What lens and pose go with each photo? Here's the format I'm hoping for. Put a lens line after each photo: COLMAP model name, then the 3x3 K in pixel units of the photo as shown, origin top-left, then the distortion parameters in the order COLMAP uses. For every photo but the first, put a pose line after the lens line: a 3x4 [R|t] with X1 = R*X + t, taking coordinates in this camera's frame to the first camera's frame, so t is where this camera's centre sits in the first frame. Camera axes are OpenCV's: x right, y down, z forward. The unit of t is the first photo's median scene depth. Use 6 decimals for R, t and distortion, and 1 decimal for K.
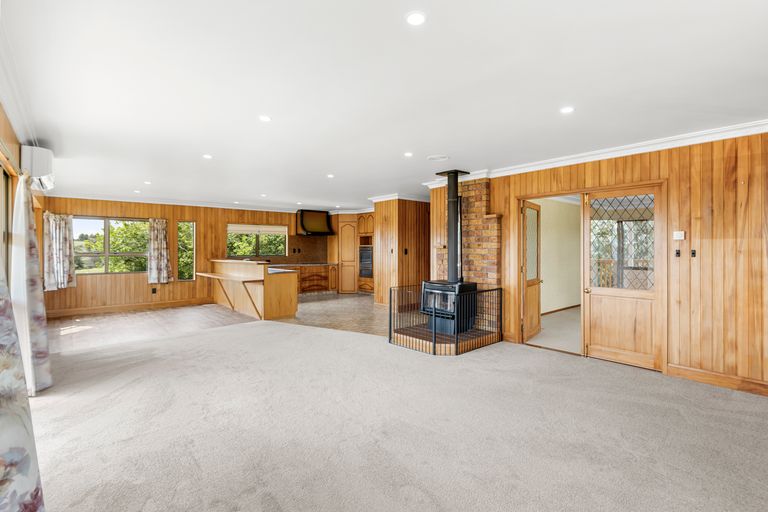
lens RADIAL K [[370.7, 0, 390.1], [0, 370.7, 244.8], [0, 0, 1]] dist [0.001932, -0.000272]
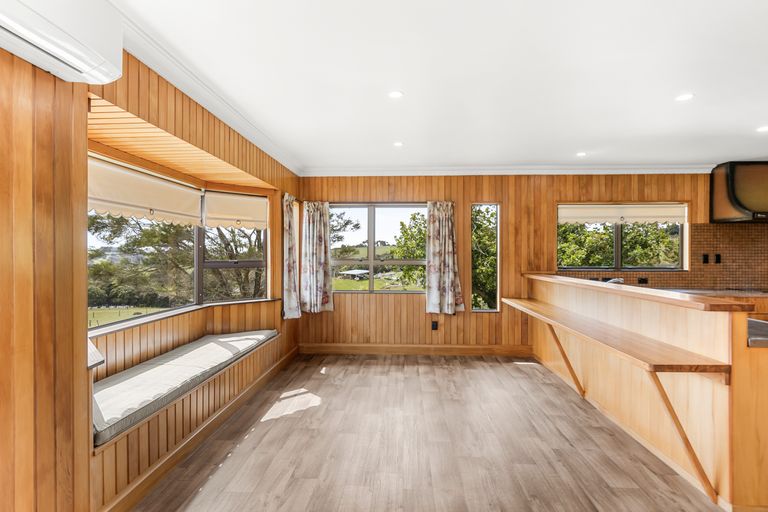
lens RADIAL K [[405.2, 0, 383.3], [0, 405.2, 253.5], [0, 0, 1]] dist [0.006500, 0.001119]
pose [[0.723446, 0.002334, -0.690377, -0.253318], [0.004715, 0.999954, 0.008322, 0.005160], [0.690365, -0.009276, 0.723402, 0.480048]]
